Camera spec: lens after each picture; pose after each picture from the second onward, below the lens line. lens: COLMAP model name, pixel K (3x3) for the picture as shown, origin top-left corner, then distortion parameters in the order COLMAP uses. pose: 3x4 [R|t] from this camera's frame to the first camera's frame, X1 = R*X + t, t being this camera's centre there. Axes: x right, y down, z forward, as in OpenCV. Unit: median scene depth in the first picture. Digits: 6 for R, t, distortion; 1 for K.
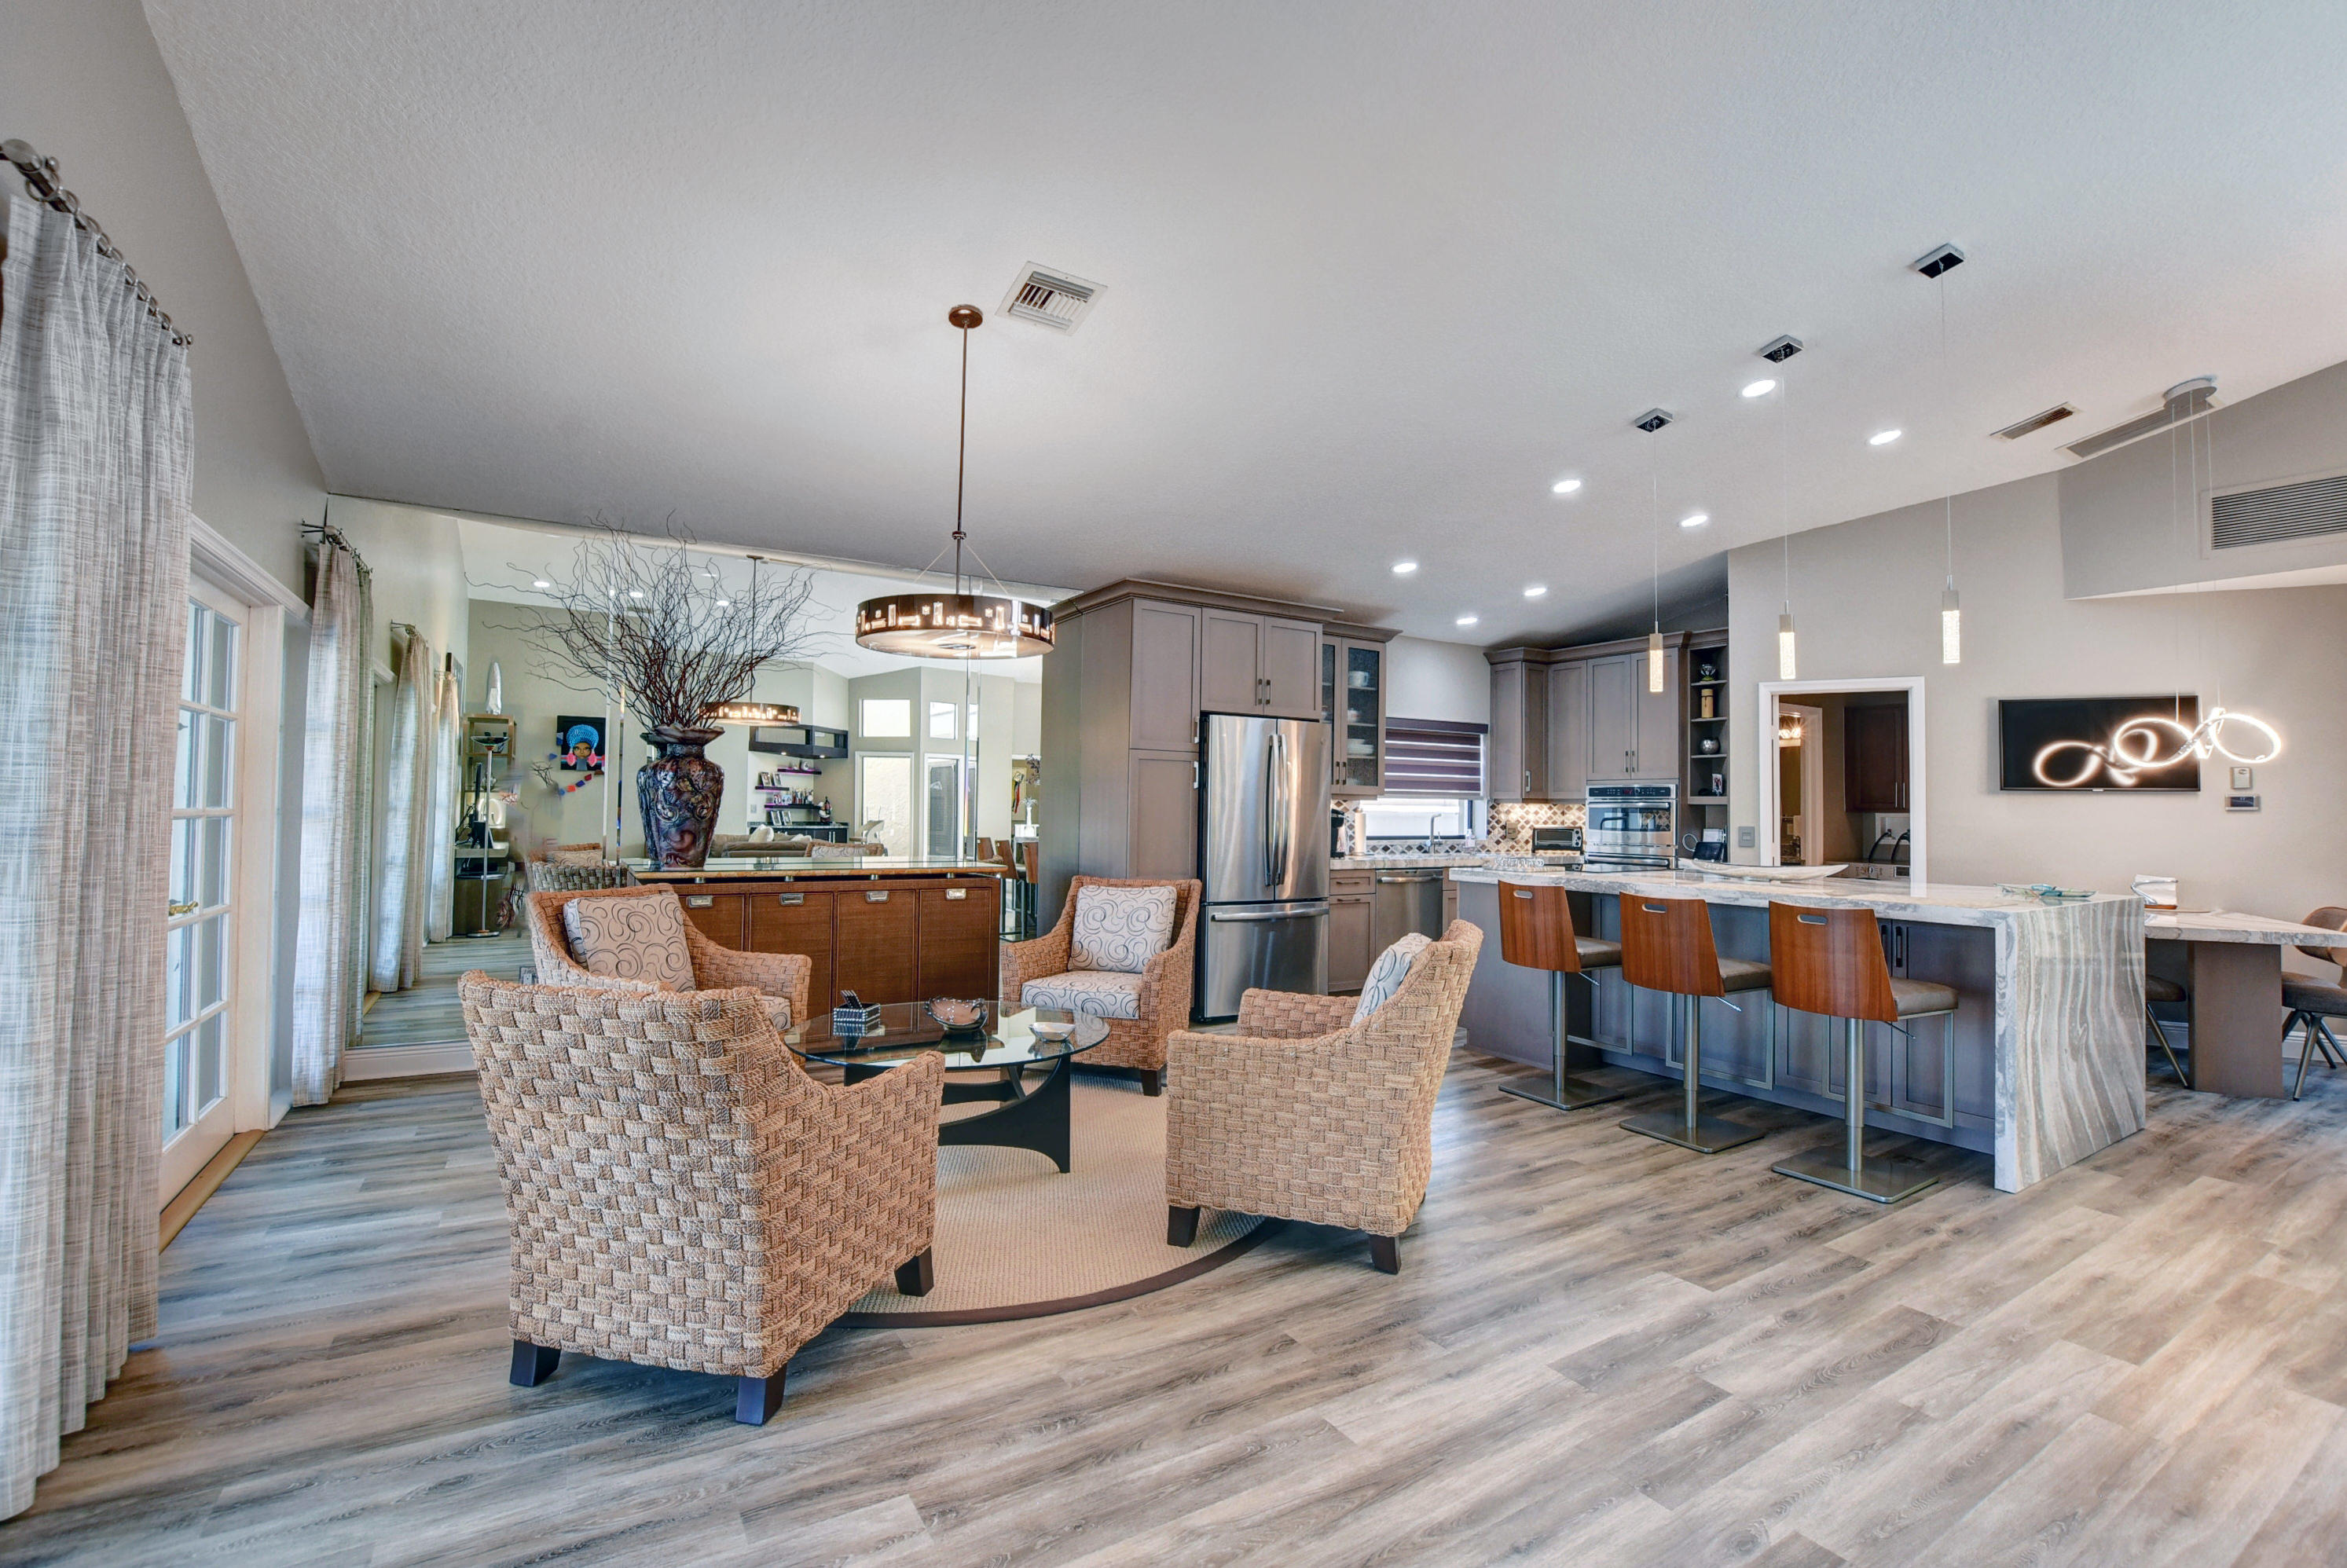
lens RADIAL K [[1021.4, 0, 1177.0], [0, 1021.4, 780.7], [0, 0, 1]] dist [-0.017152, -0.000096]
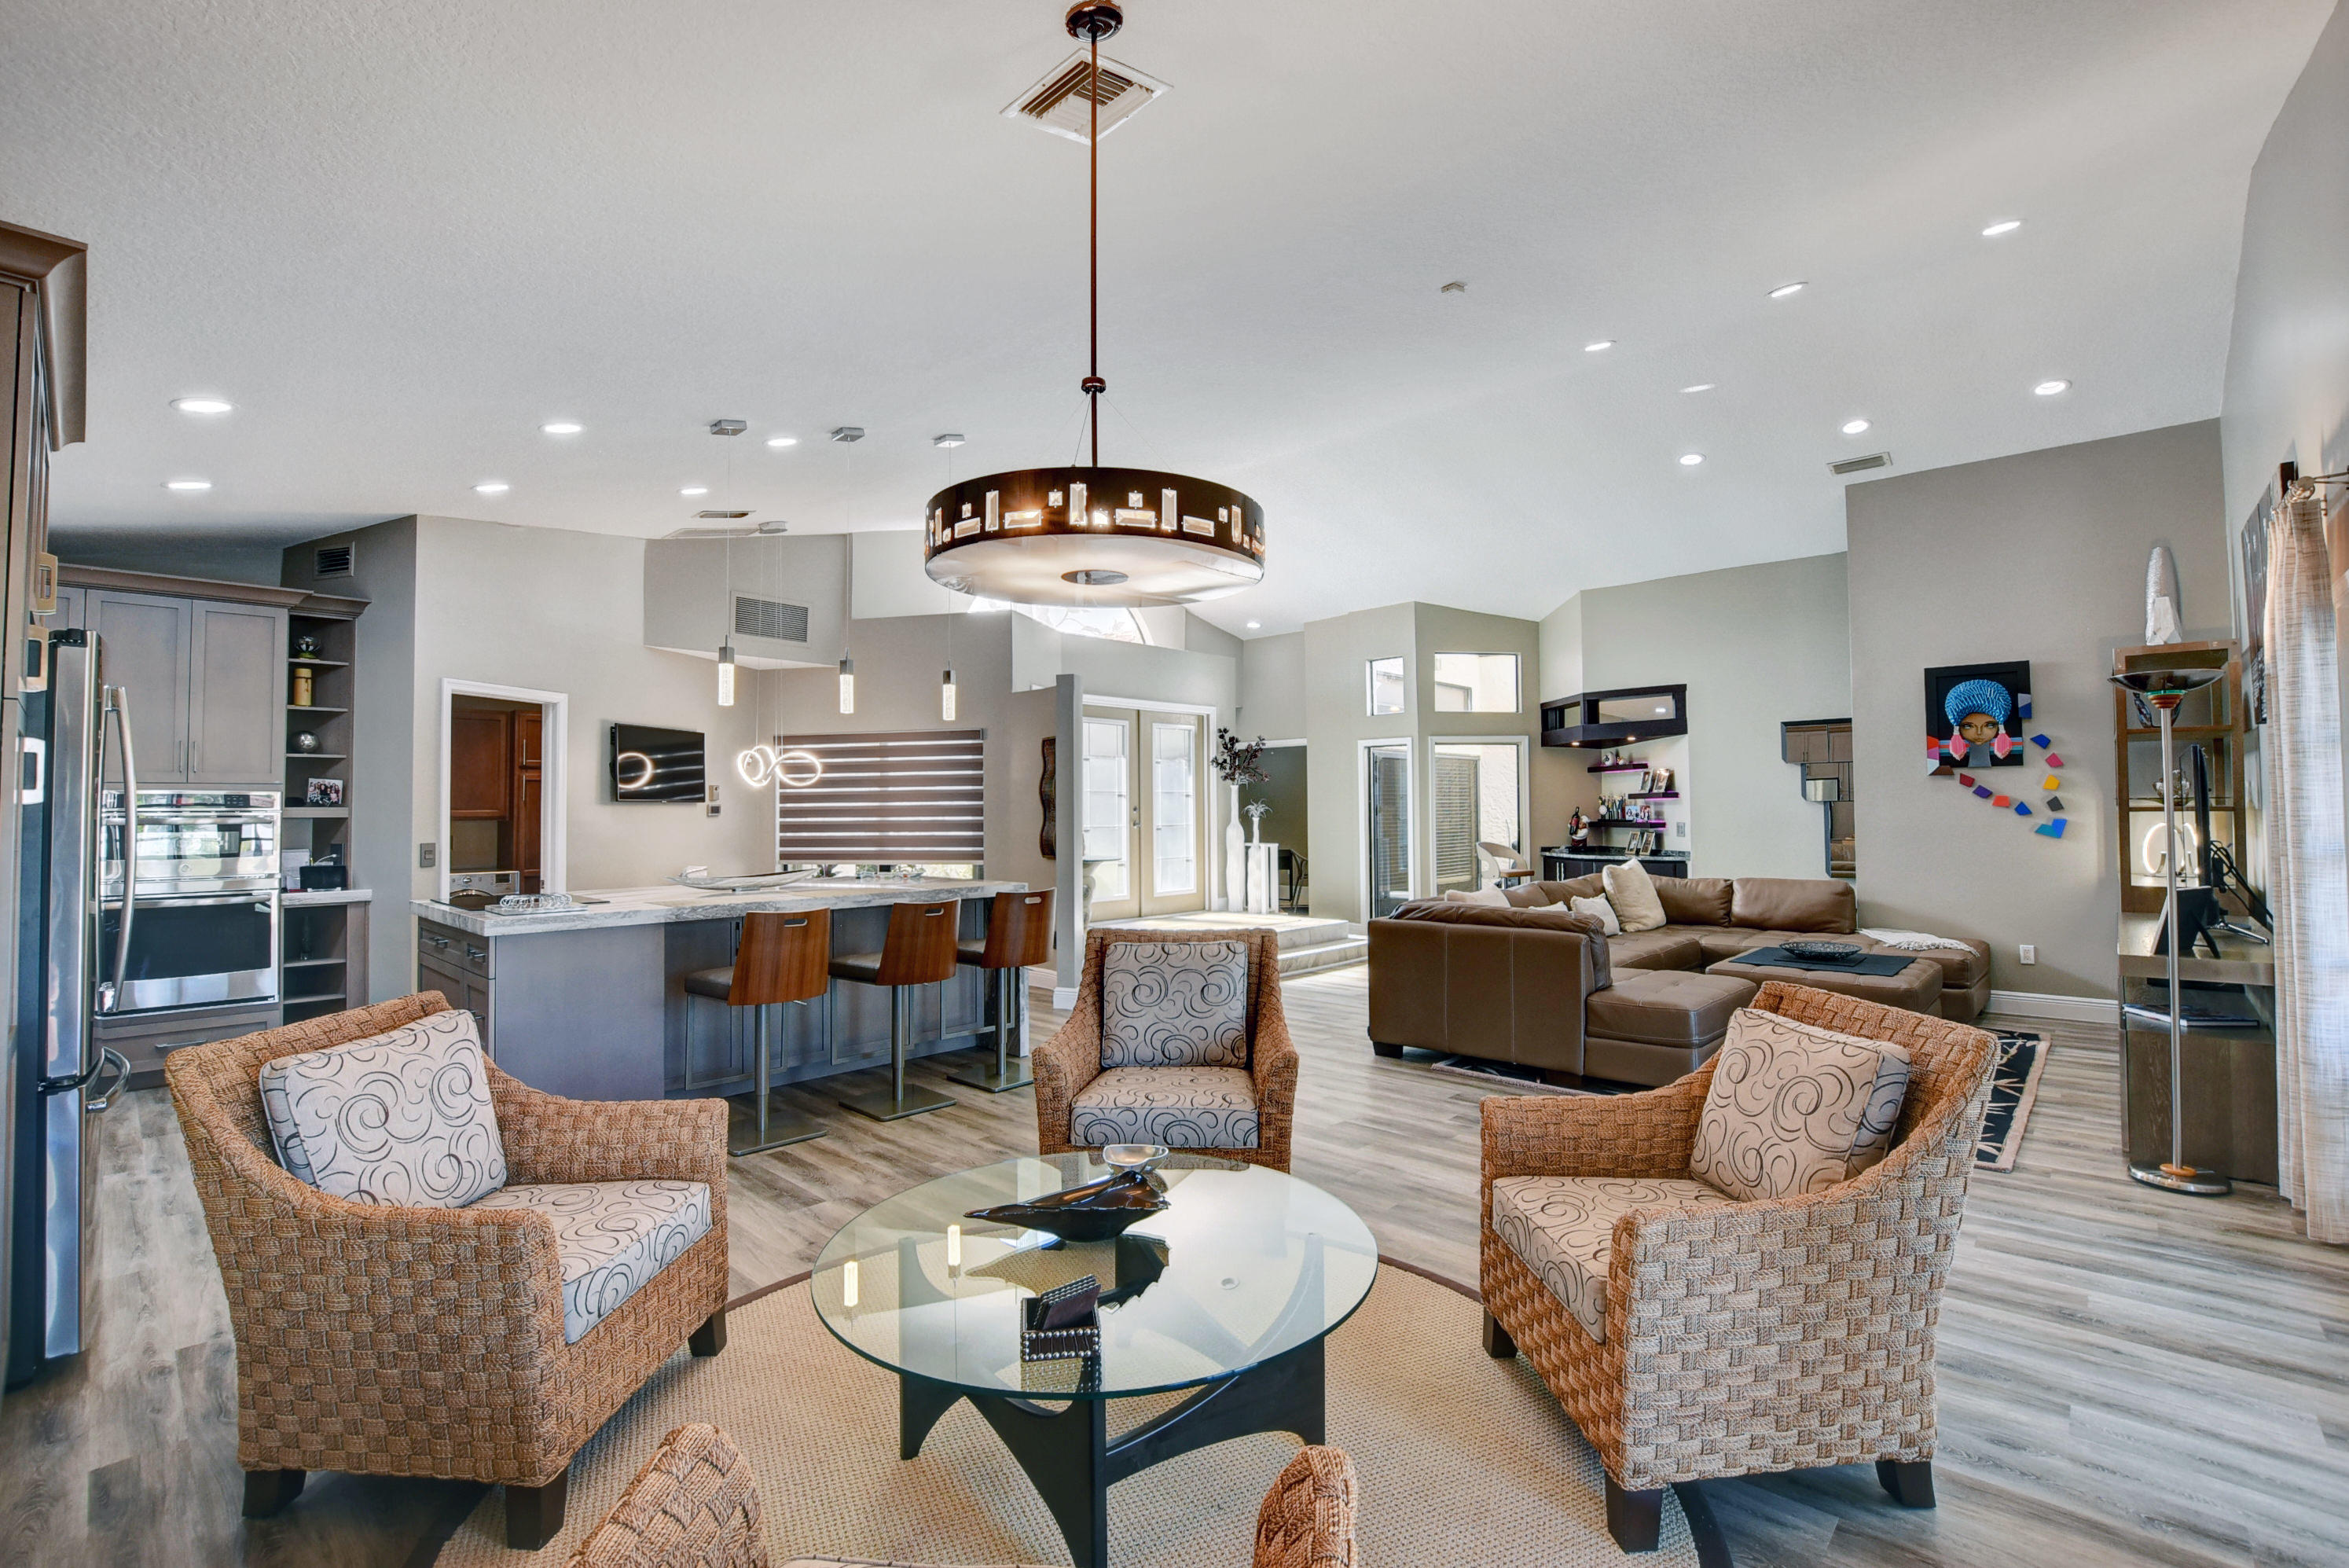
lens RADIAL K [[1043.1, 0, 1181.7], [0, 1043.1, 781.0], [0, 0, 1]] dist [-0.004027, -0.000257]
pose [[-0.245791, 0.014618, 0.969213, -0.556561], [-0.022737, 0.999524, -0.020841, -0.004552], [-0.969056, -0.027160, -0.245342, 0.749230]]
